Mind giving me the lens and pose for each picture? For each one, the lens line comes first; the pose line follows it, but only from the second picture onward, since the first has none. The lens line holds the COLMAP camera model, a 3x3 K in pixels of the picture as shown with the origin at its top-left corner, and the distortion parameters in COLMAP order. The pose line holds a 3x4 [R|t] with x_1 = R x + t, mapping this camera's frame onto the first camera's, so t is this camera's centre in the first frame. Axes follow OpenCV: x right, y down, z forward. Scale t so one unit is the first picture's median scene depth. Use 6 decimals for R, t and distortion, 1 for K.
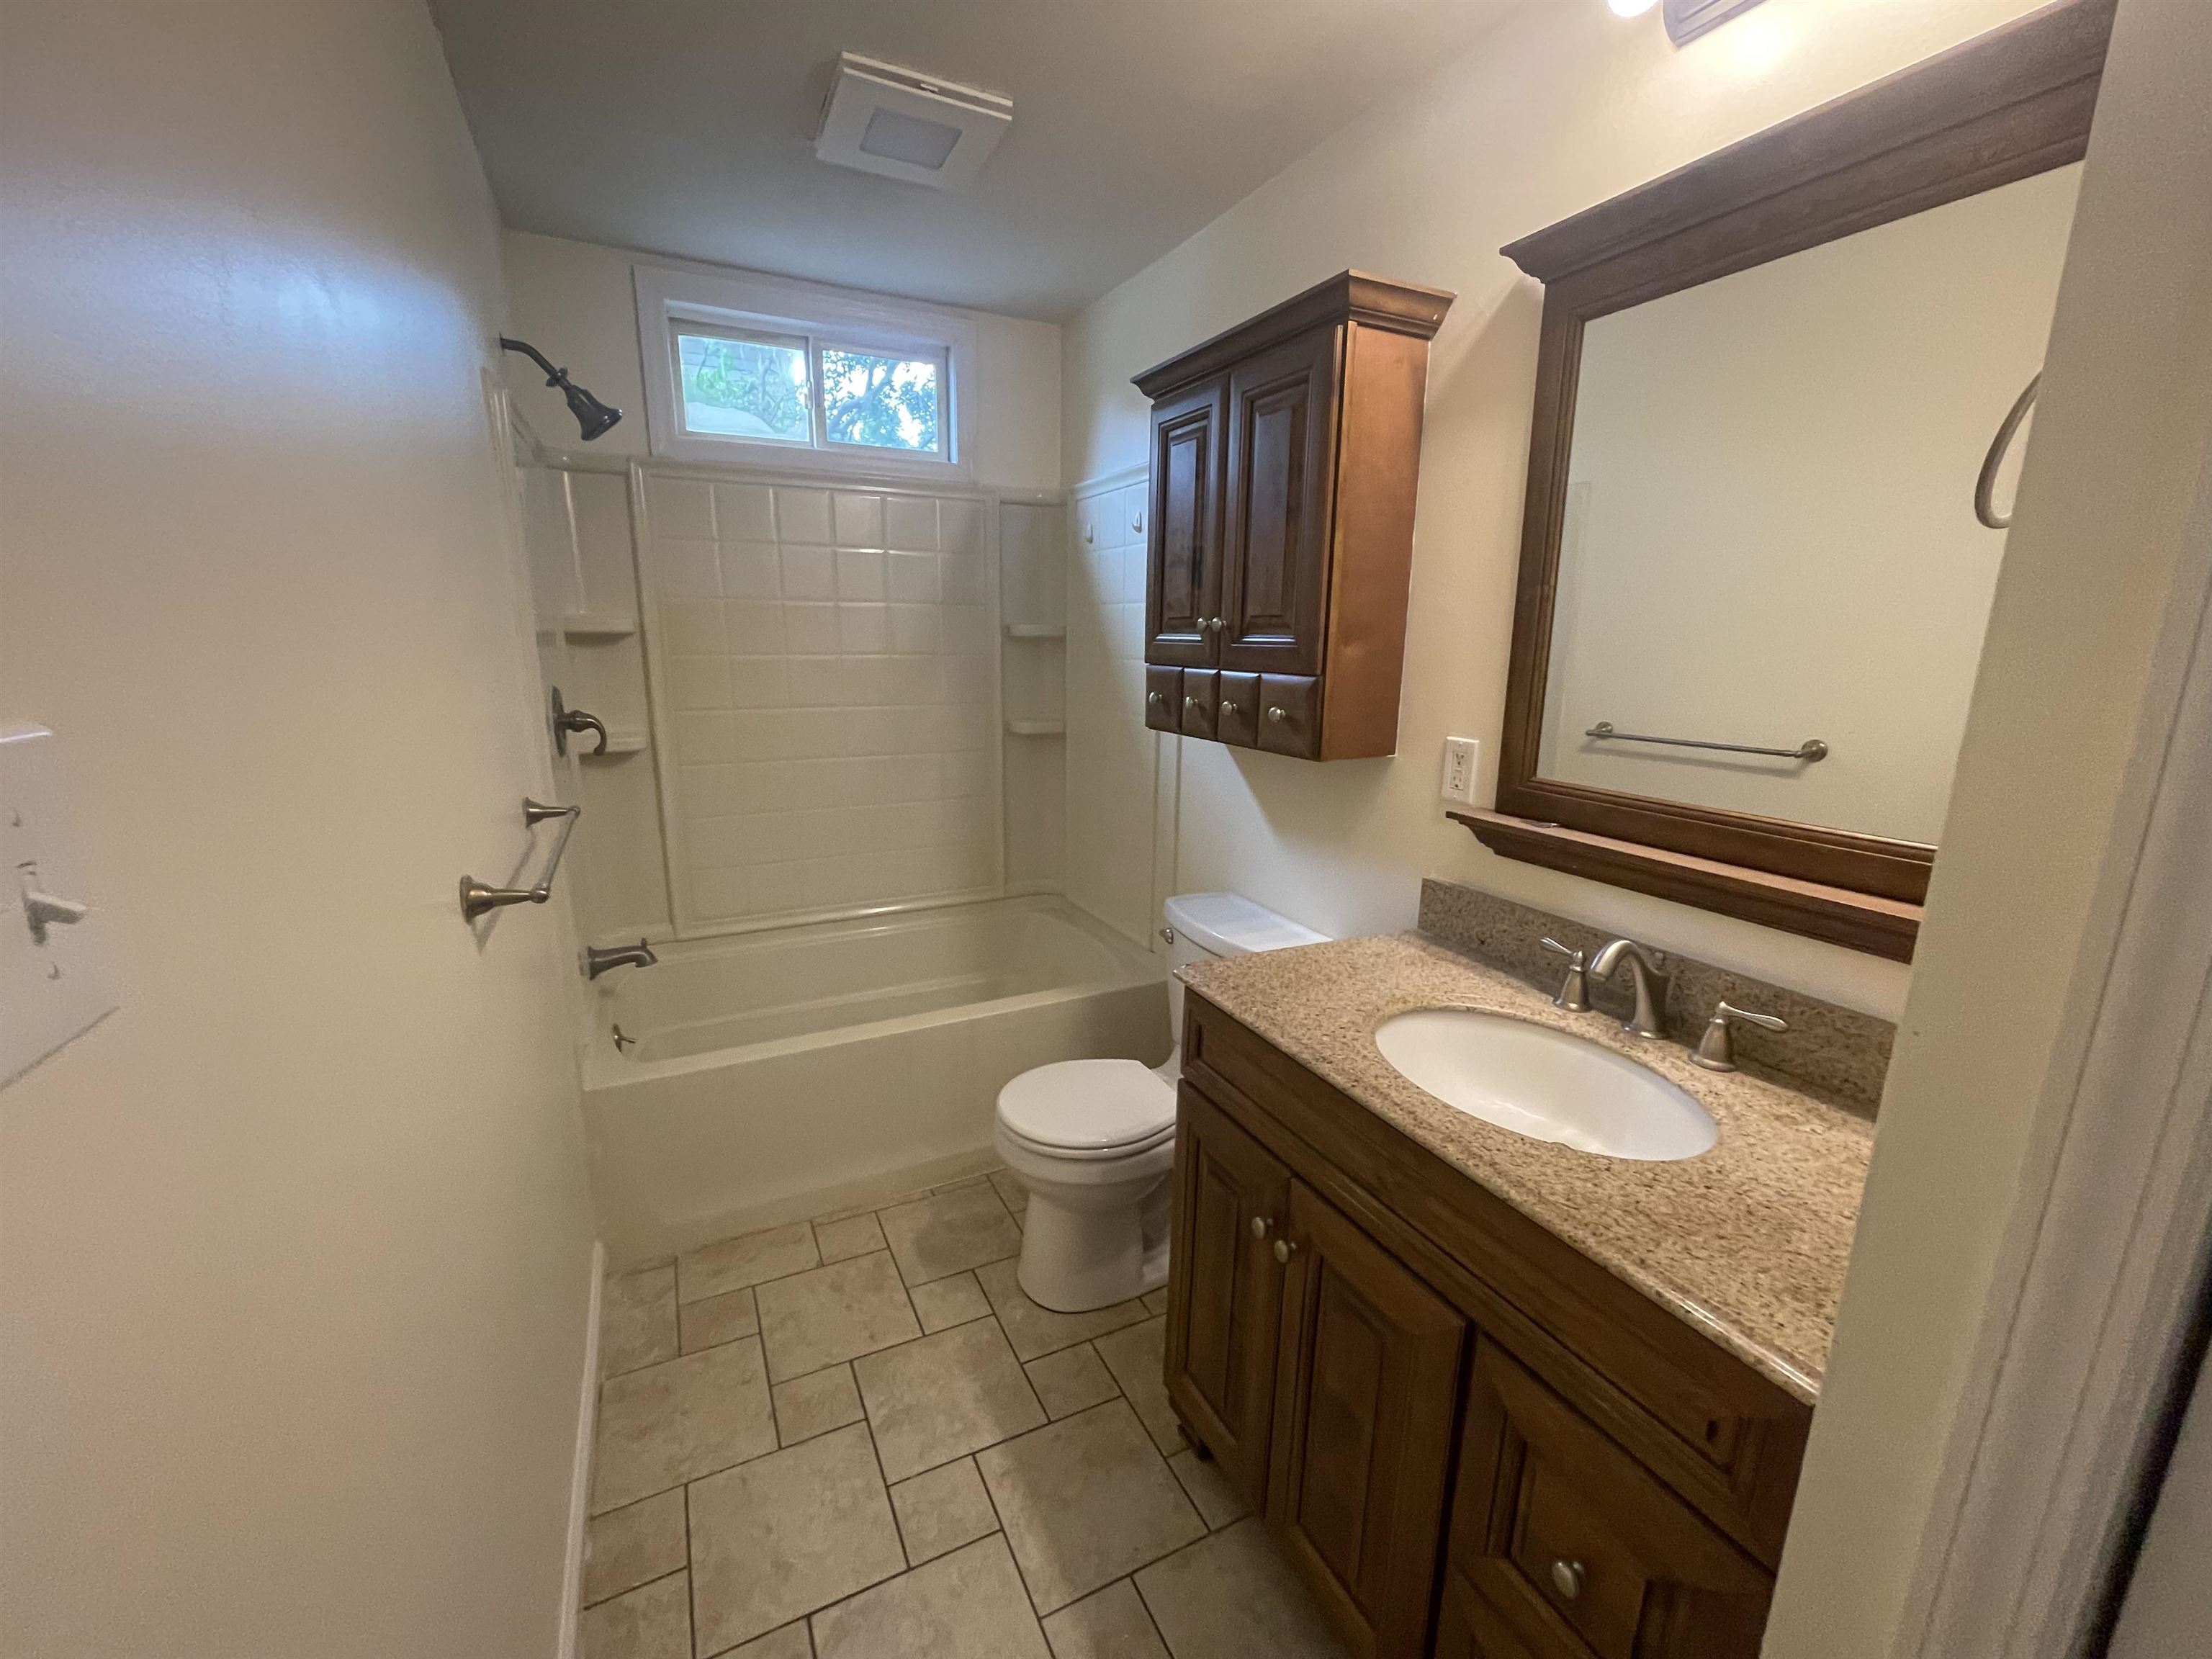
lens RADIAL K [[888.8, 0, 1106.0], [0, 888.8, 829.5], [0, 0, 1]] dist [-0.007856, 0.000109]
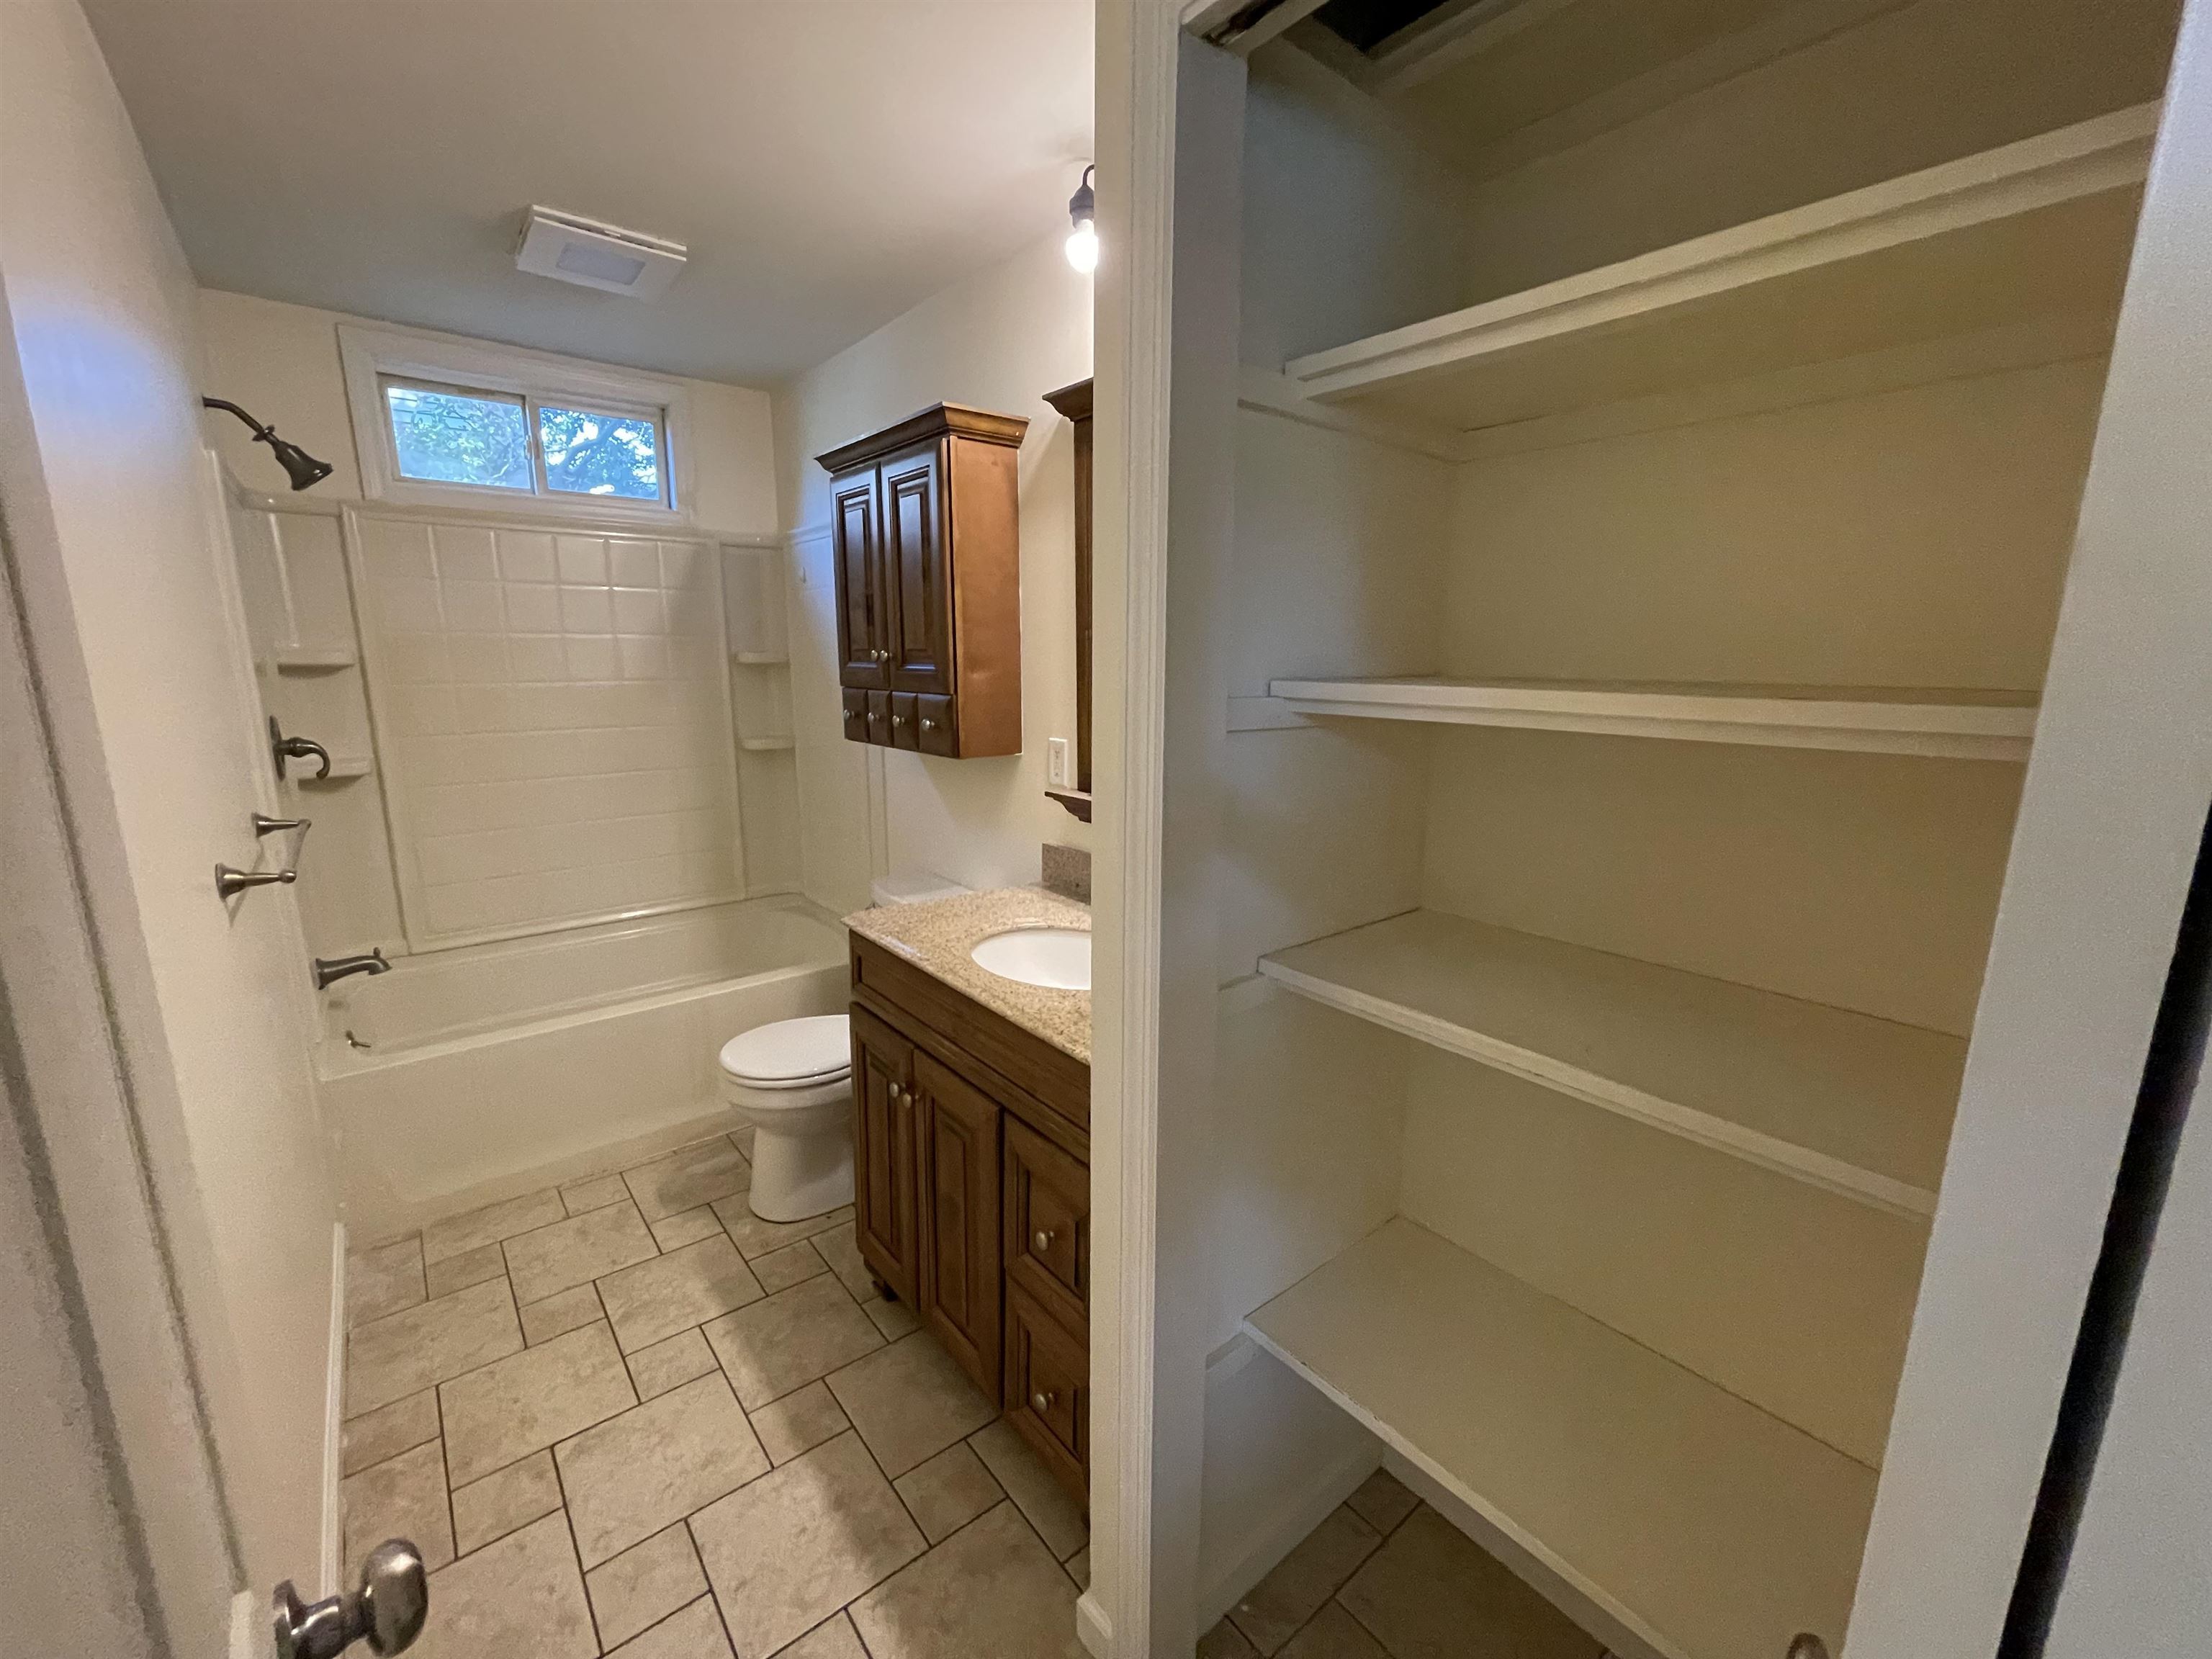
lens RADIAL K [[897.5, 0, 1097.0], [0, 897.5, 832.1], [0, 0, 1]] dist [0.000593, 0.000309]
pose [[0.977230, -0.048155, 0.206649, 0.155071], [0.052533, 0.998495, -0.015748, 0.061625], [-0.205579, 0.026245, 0.978288, -0.334611]]
